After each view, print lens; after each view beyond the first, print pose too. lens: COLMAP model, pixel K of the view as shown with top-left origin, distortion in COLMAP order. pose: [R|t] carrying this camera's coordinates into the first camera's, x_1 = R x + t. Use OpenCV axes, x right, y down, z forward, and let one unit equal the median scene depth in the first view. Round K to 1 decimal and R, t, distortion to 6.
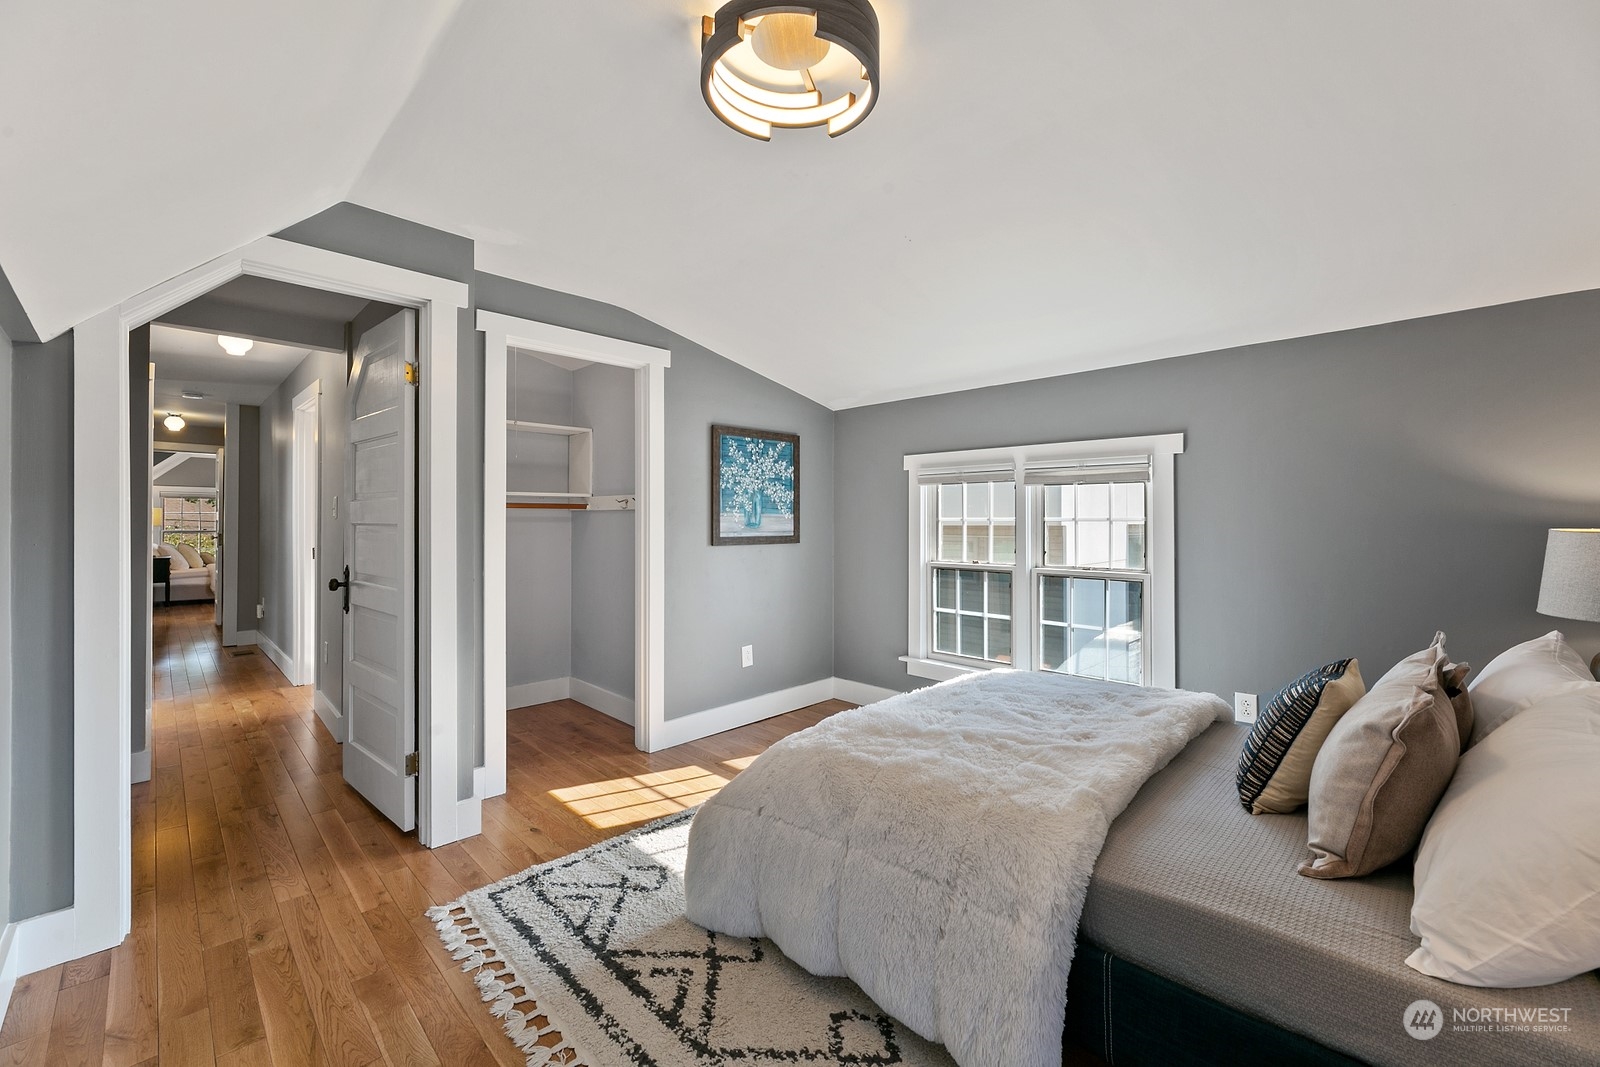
lens RADIAL K [[638.6, 0, 792.0], [0, 638.6, 516.4], [0, 0, 1]] dist [0.000950, -0.000499]
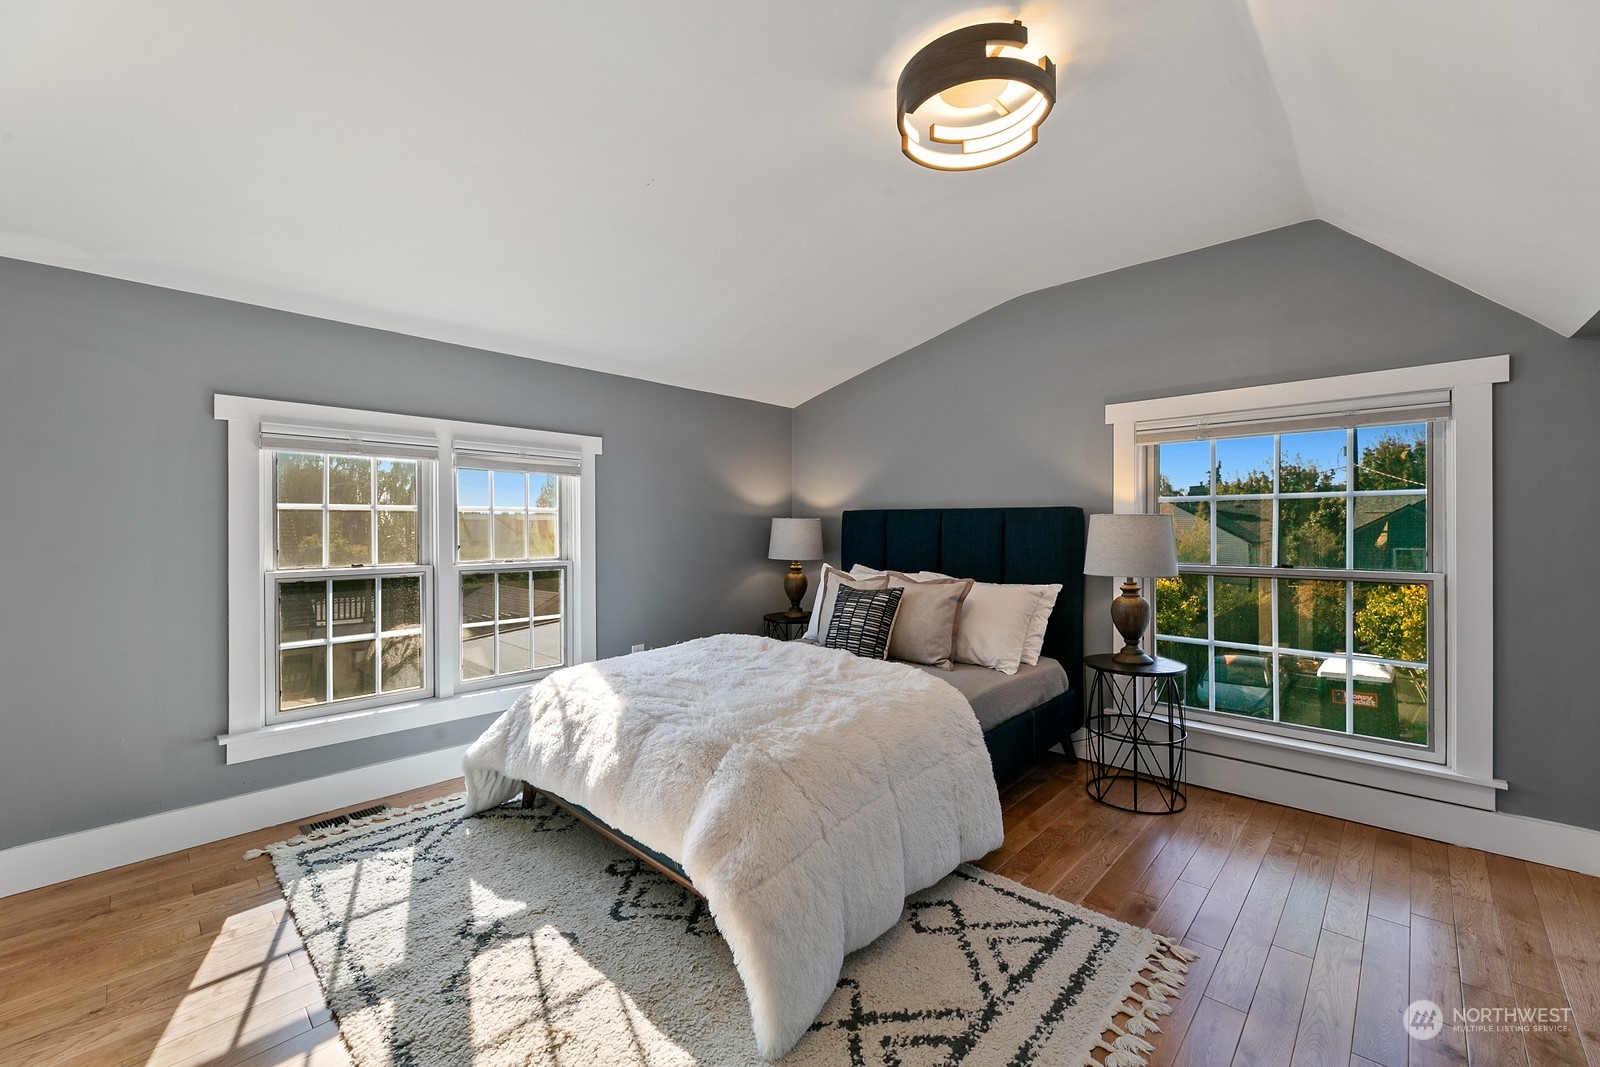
lens RADIAL K [[638.6, 0, 797.5], [0, 638.6, 524.0], [0, 0, 1]] dist [0.000950, -0.000499]
pose [[-0.016271, 0.002029, 0.999866, -0.934470], [-0.005090, 0.999985, -0.002112, 0.049130], [-0.999855, -0.005124, -0.016260, 1.075554]]
